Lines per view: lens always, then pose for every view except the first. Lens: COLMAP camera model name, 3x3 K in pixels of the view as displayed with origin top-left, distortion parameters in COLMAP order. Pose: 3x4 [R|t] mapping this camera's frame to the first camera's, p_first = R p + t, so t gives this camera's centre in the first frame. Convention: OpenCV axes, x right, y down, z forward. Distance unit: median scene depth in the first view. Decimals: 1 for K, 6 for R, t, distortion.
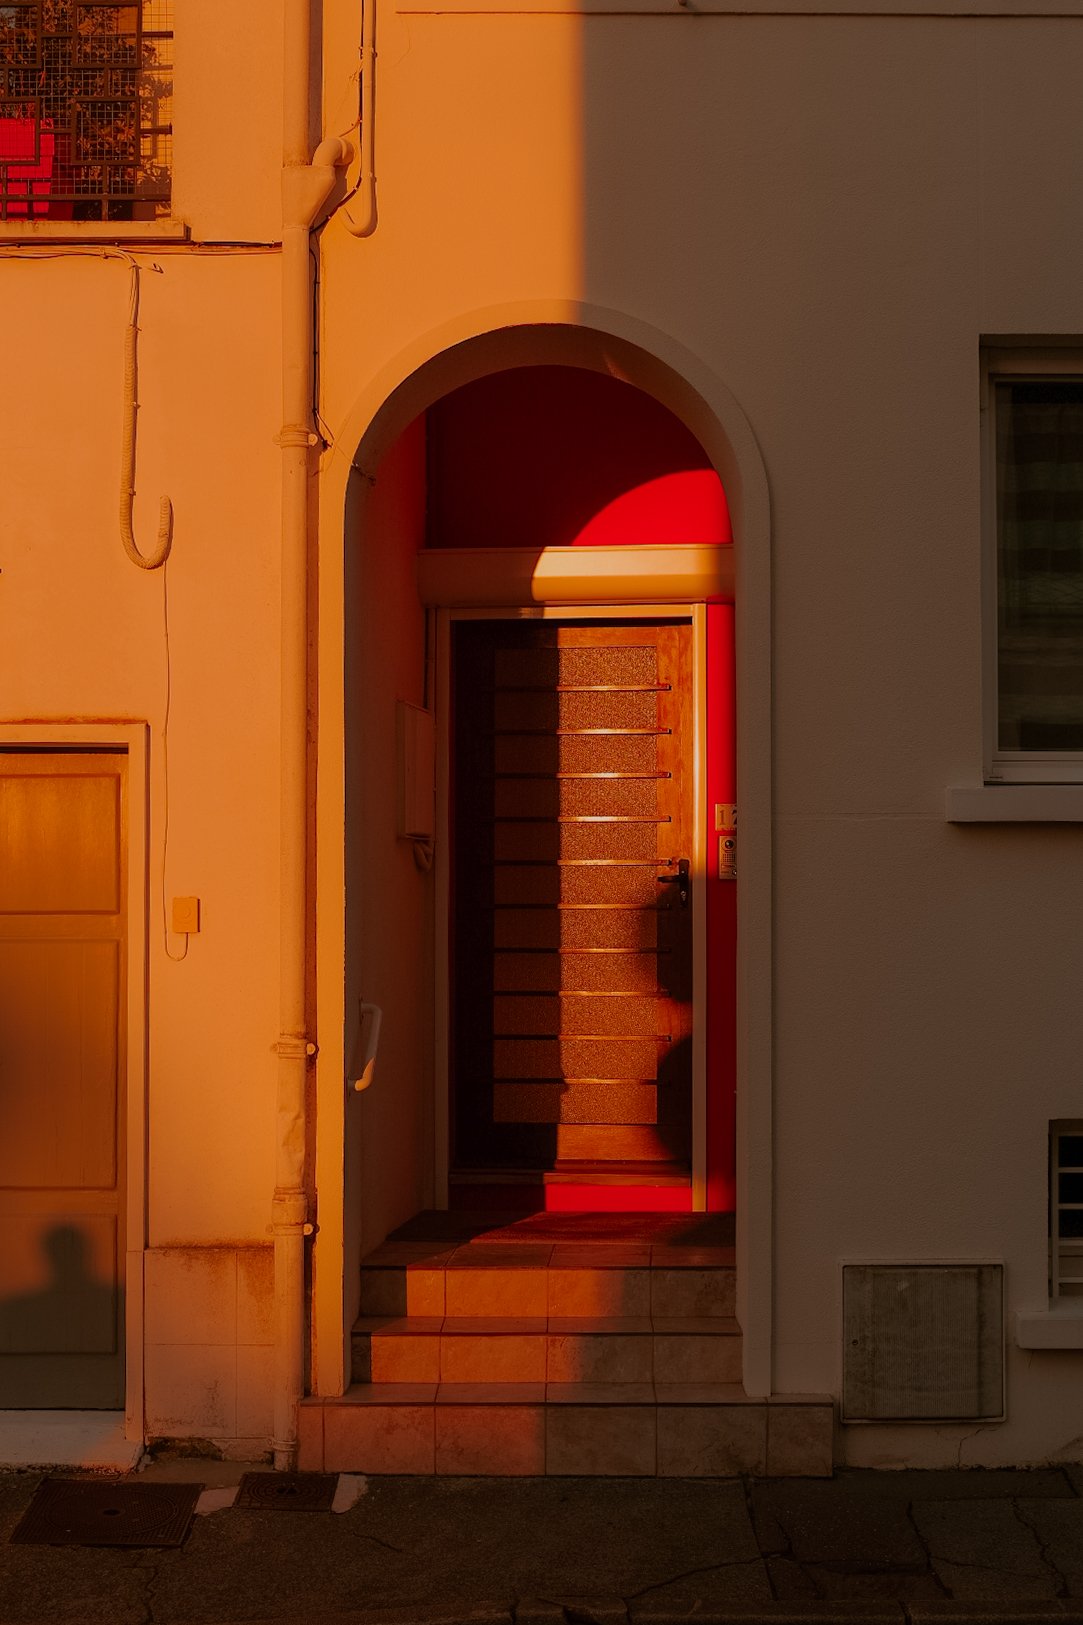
lens RADIAL K [[2408.6, 0, 541.5], [0, 2408.6, 856.2], [0, 0, 1]] dist [-0.041418, -0.079936]
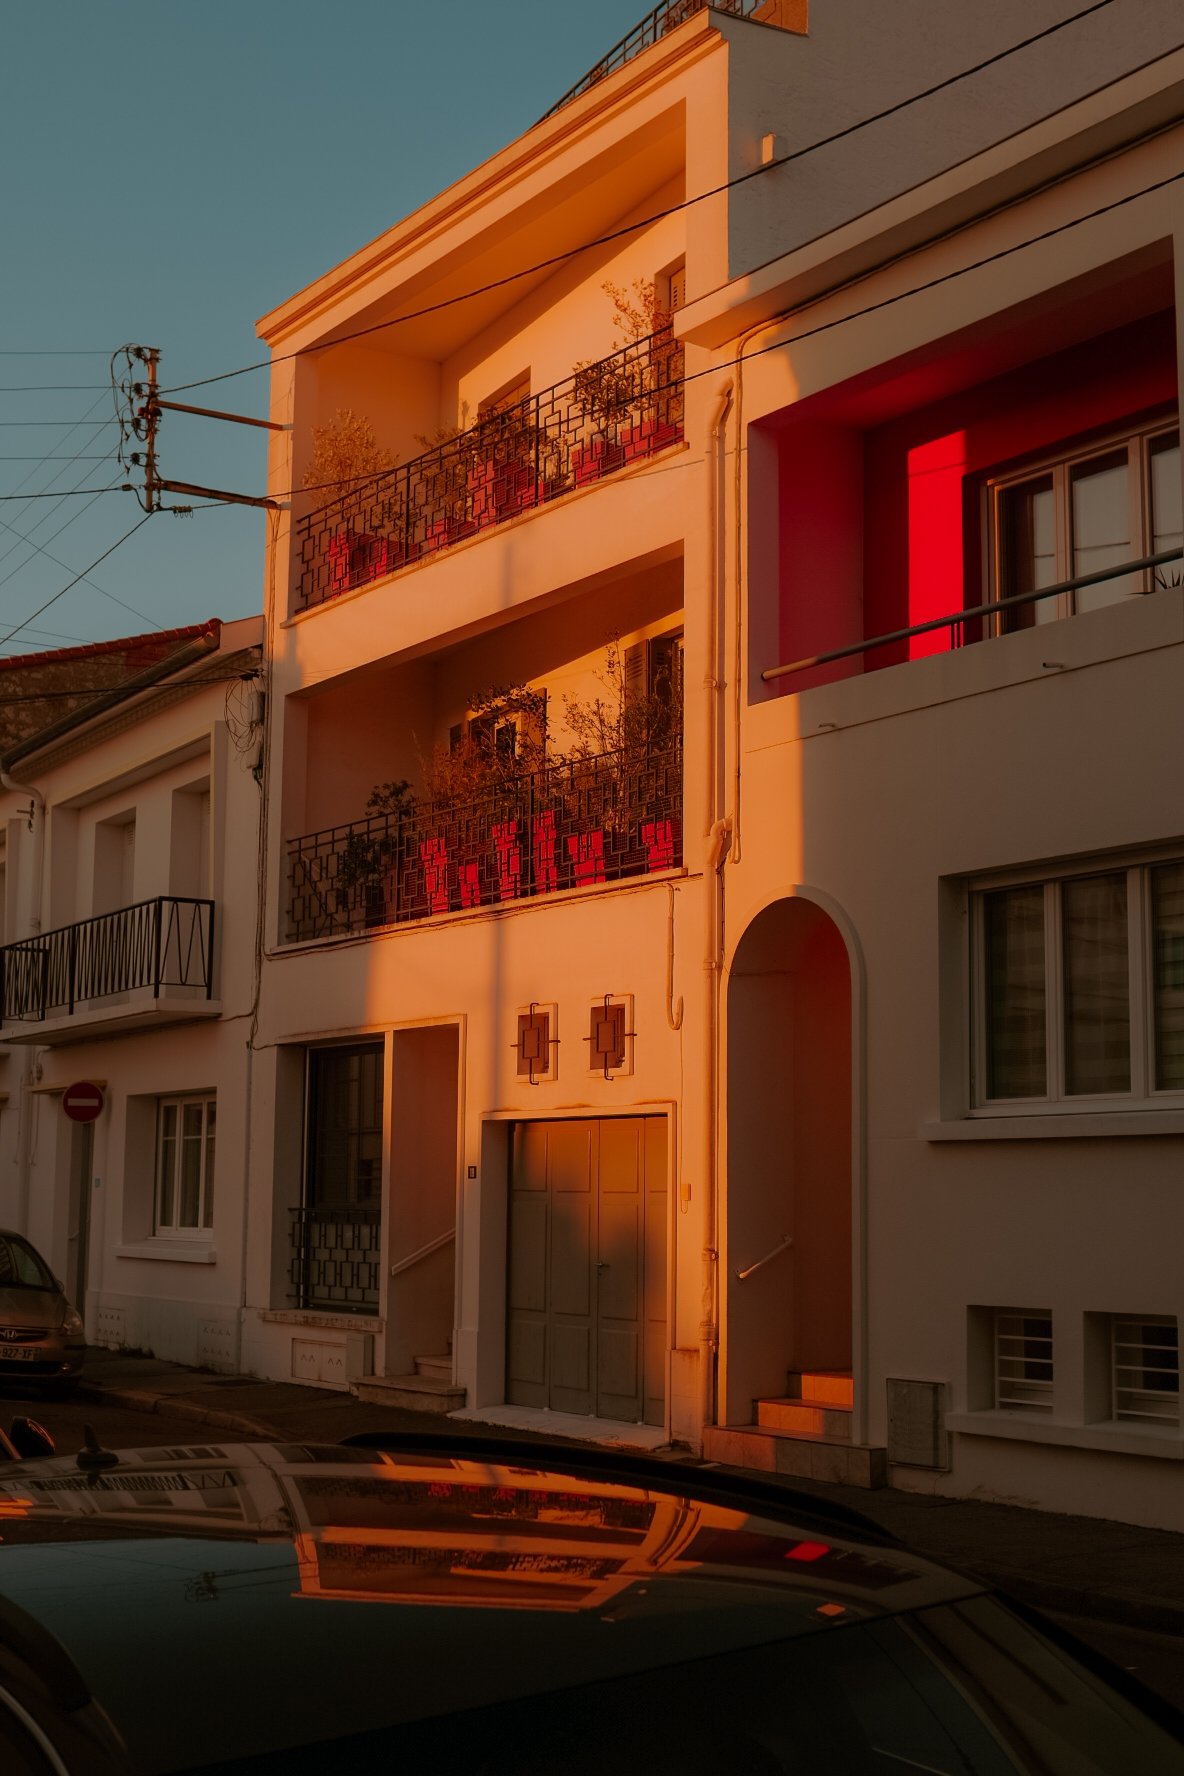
lens RADIAL K [[2323.1, 0, 592.0], [0, 2323.1, 888.0], [0, 0, 1]] dist [-0.024079, -0.033373]
pose [[0.558219, -0.106867, -0.822782, 1.529869], [0.021681, 0.993210, -0.114293, -0.009785], [0.829410, 0.045961, 0.556746, -0.226518]]
